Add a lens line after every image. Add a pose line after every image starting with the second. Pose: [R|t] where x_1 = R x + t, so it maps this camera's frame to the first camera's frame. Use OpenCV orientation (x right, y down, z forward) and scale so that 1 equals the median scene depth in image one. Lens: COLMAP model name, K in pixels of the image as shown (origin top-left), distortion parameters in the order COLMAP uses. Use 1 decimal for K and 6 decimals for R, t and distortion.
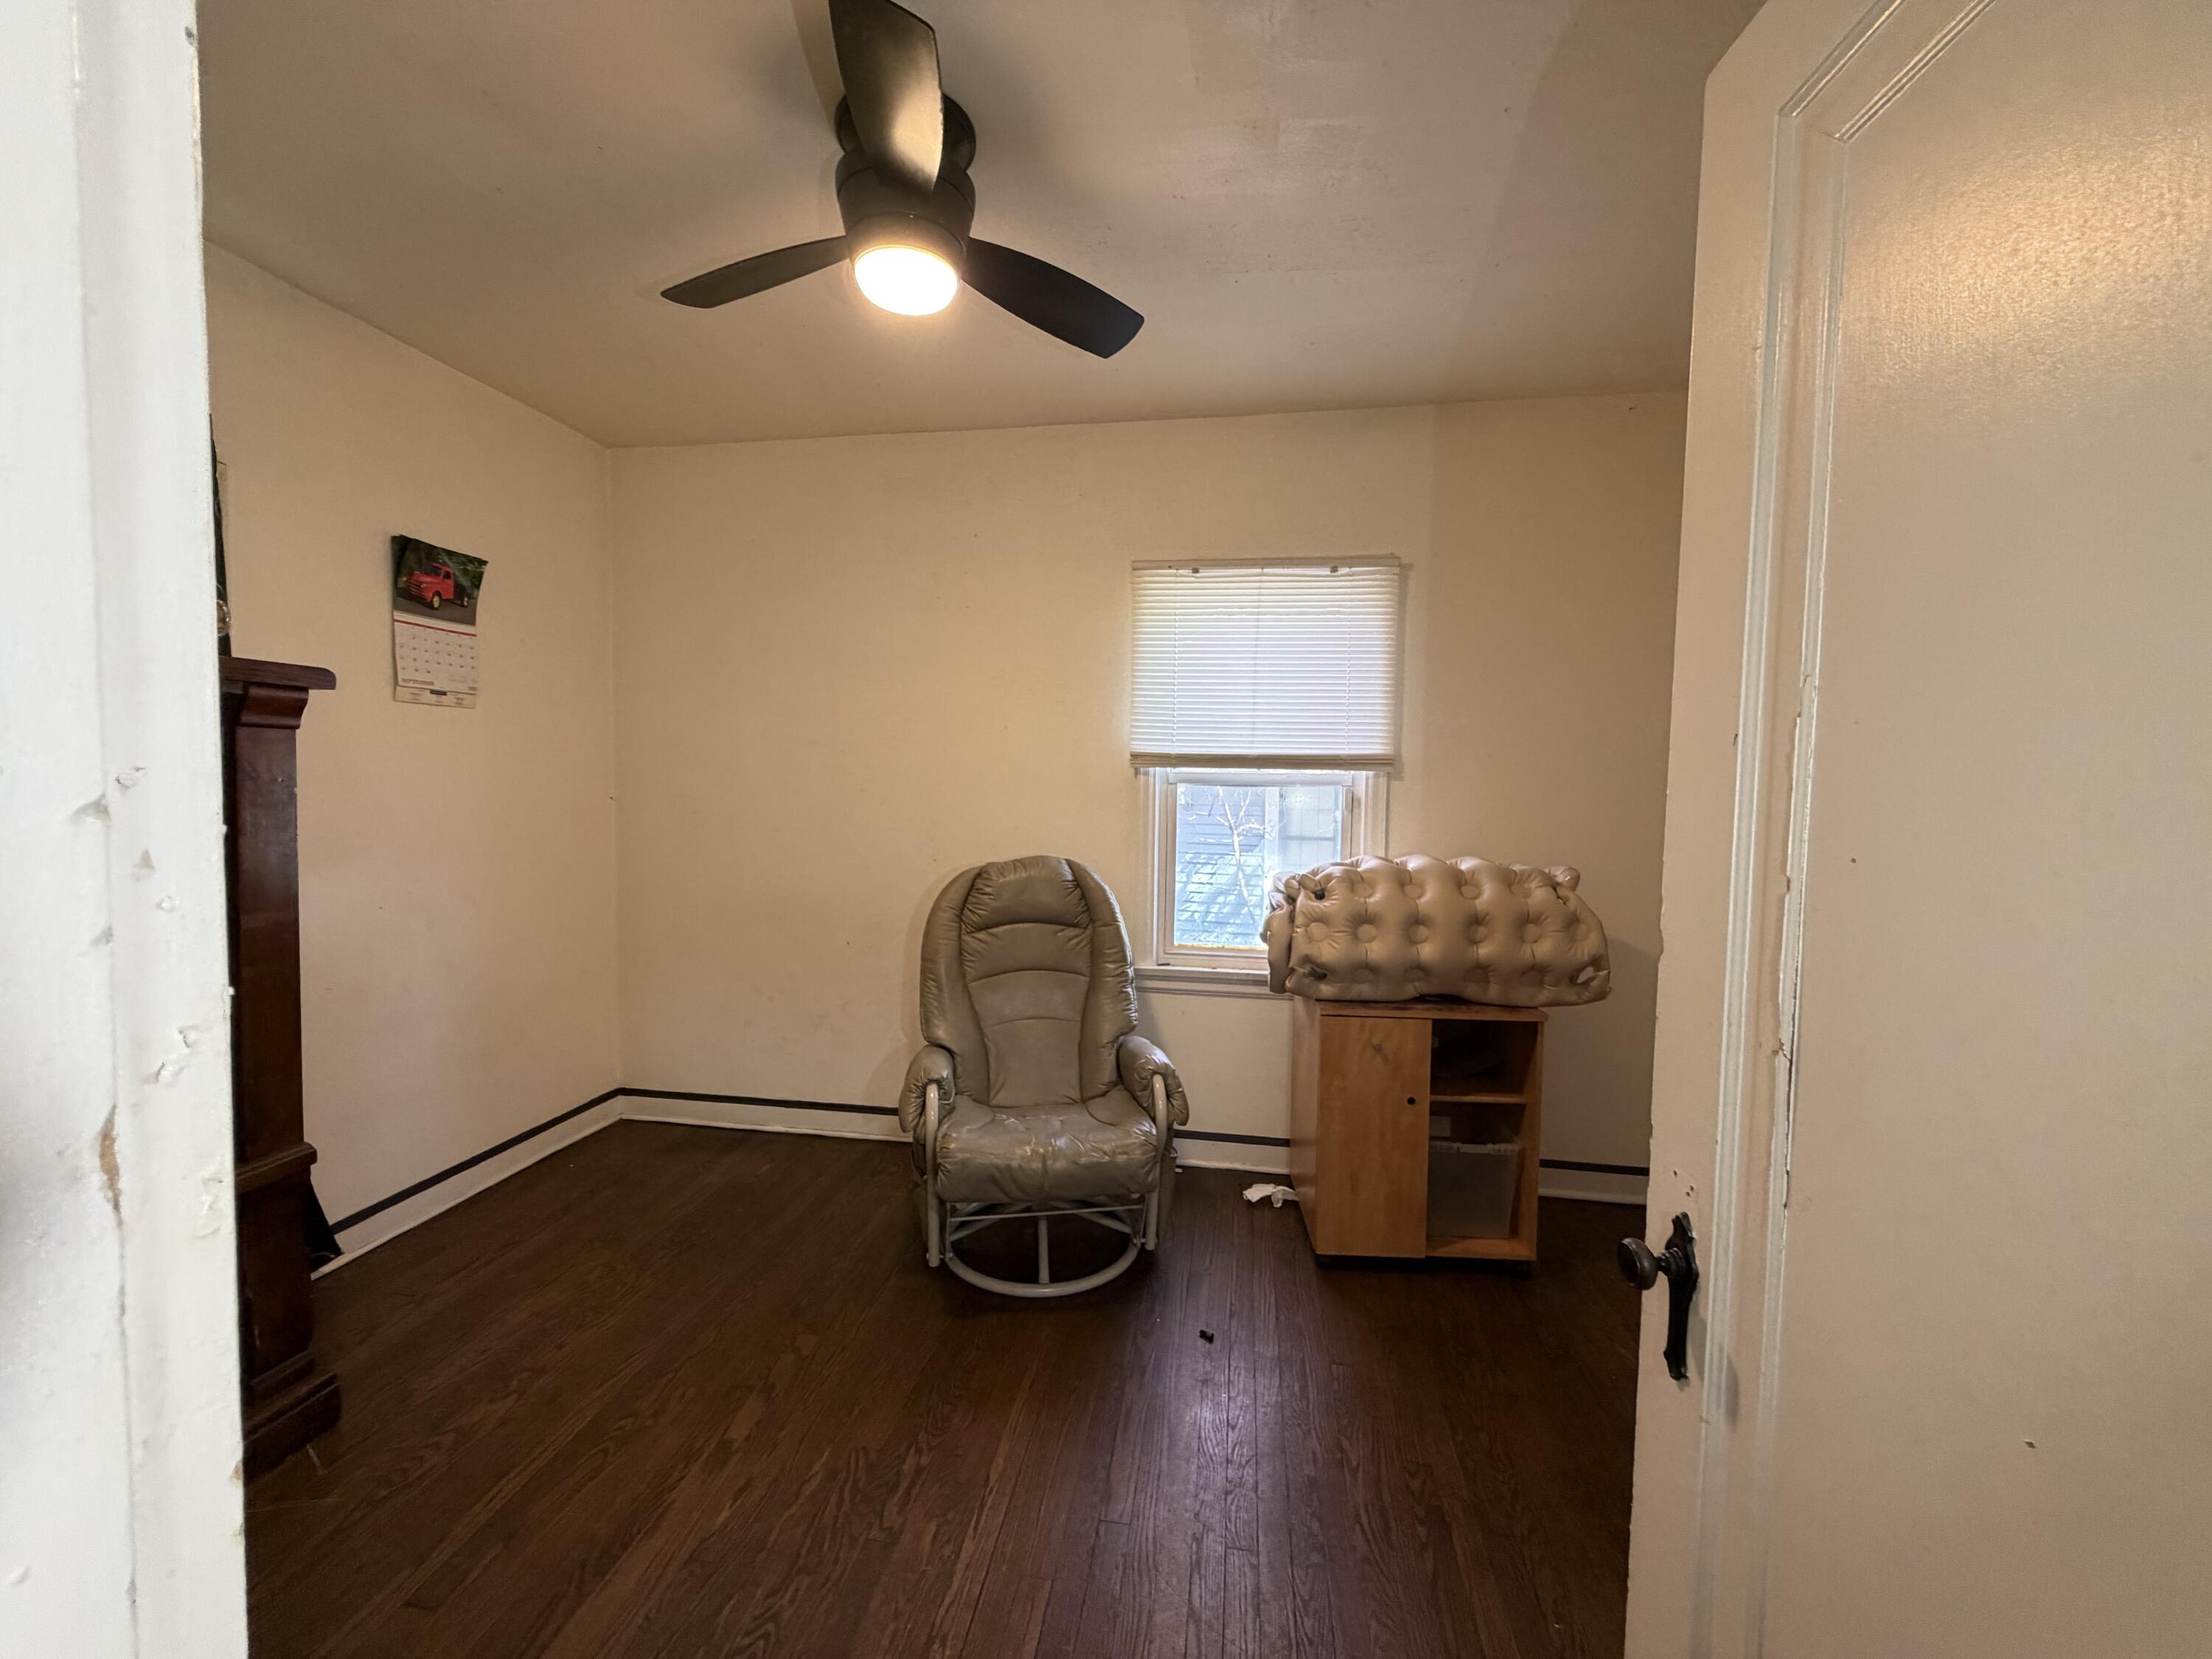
lens RADIAL K [[887.6, 0, 1086.3], [0, 887.6, 828.5], [0, 0, 1]] dist [0.000874, -0.000030]
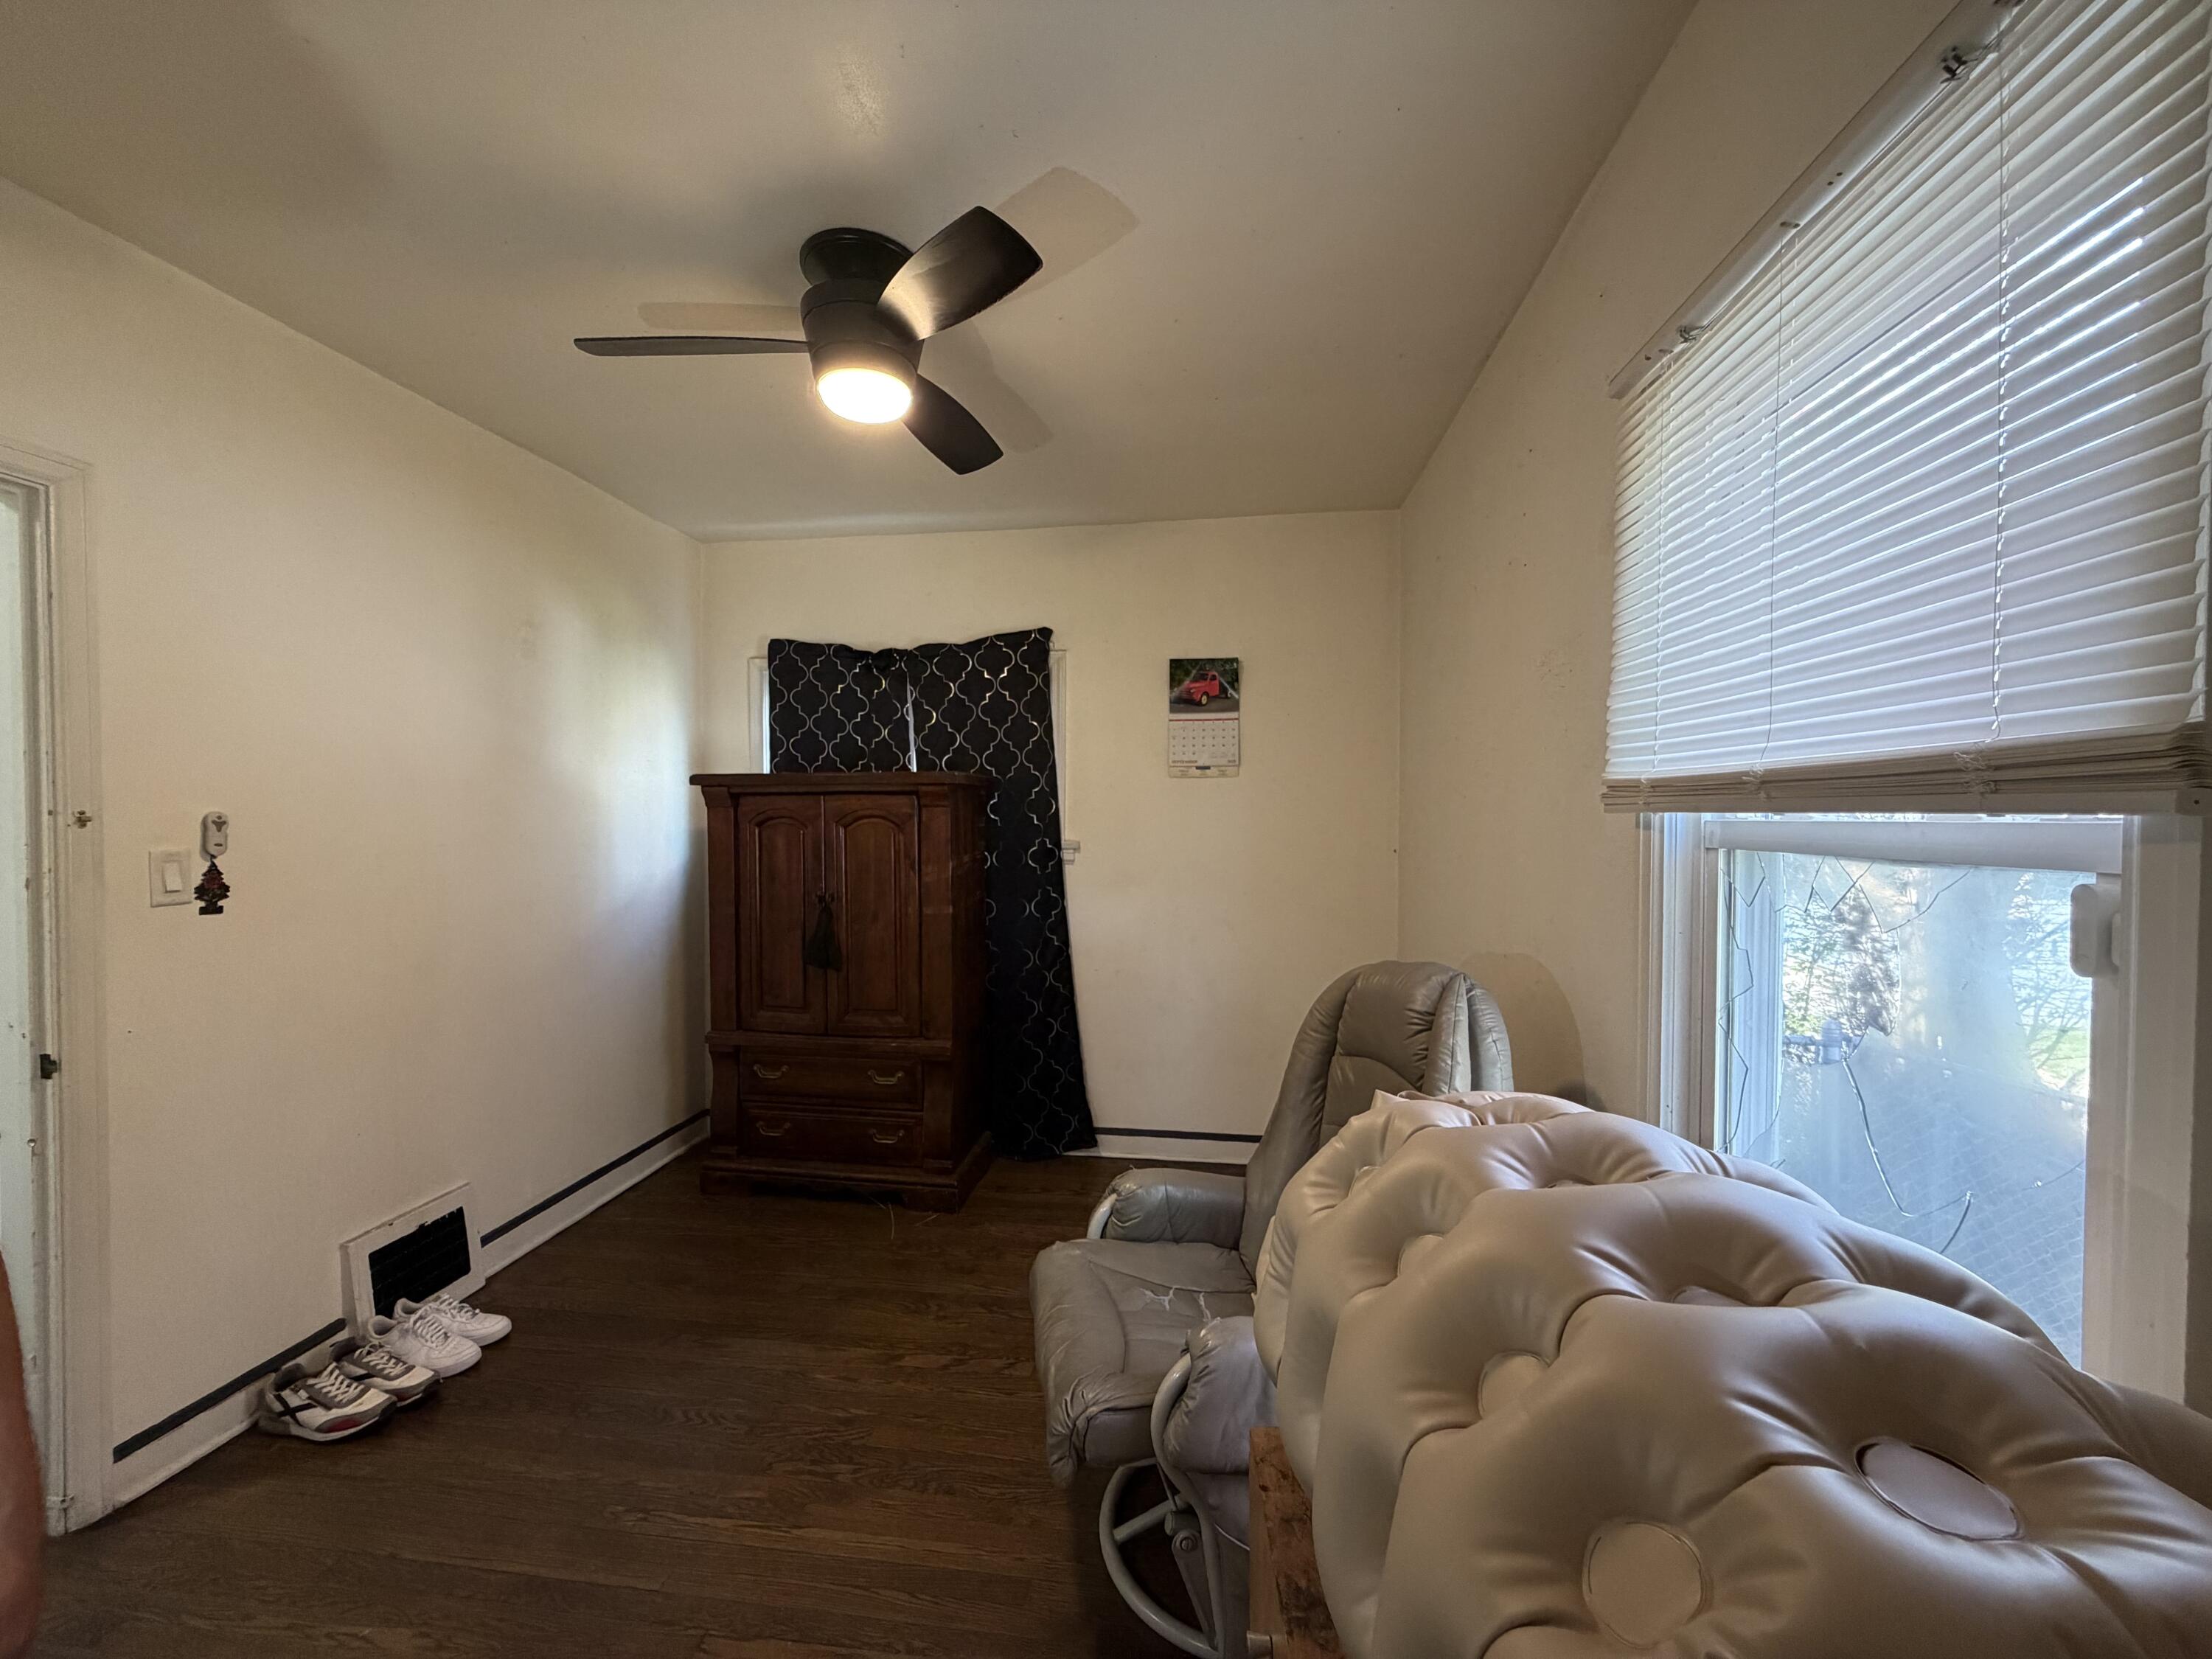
lens RADIAL K [[887.6, 0, 1093.3], [0, 887.6, 822.2], [0, 0, 1]] dist [0.000874, -0.000030]
pose [[0.019162, -0.010035, -0.999766, 0.633707], [-0.065258, 0.997805, -0.011266, -0.050145], [0.997684, 0.065459, 0.018465, 0.881437]]
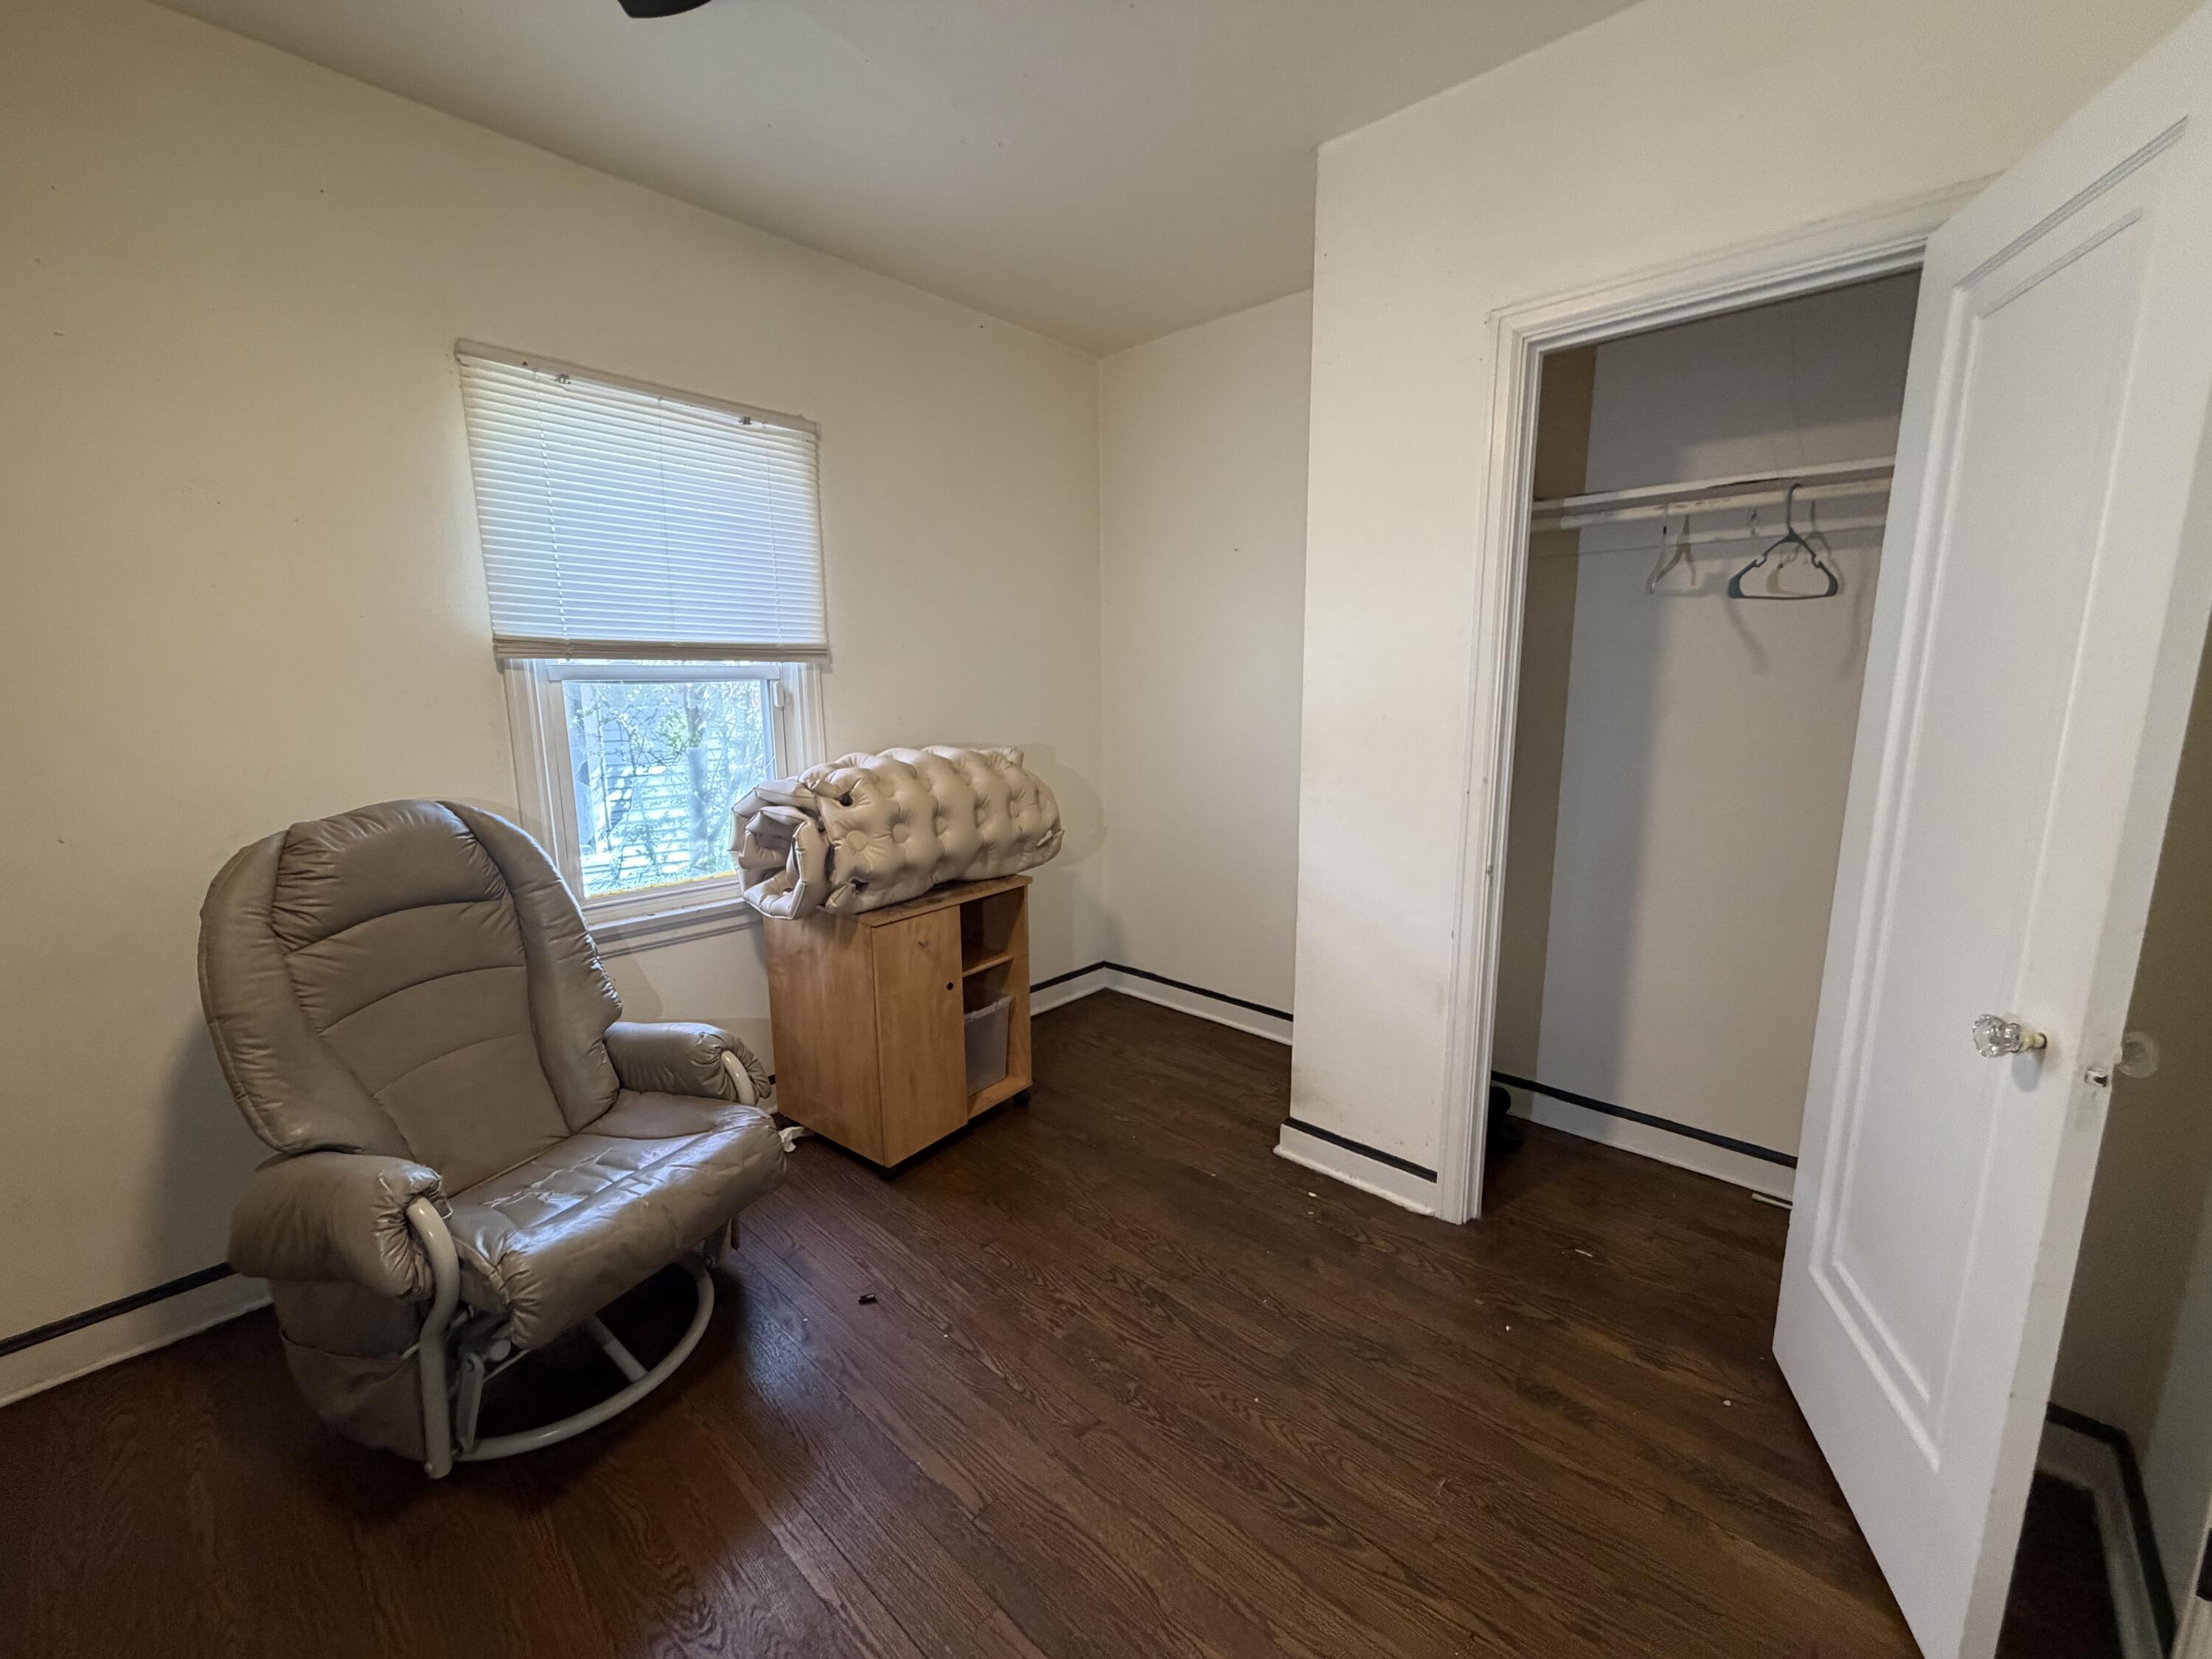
lens RADIAL K [[887.6, 0, 1114.3], [0, 887.6, 829.4], [0, 0, 1]] dist [0.000874, -0.000030]
pose [[0.543664, -0.157044, 0.824480, -0.340389], [0.060469, 0.987115, 0.148149, -0.013528], [-0.837122, -0.030688, 0.546155, 0.272641]]
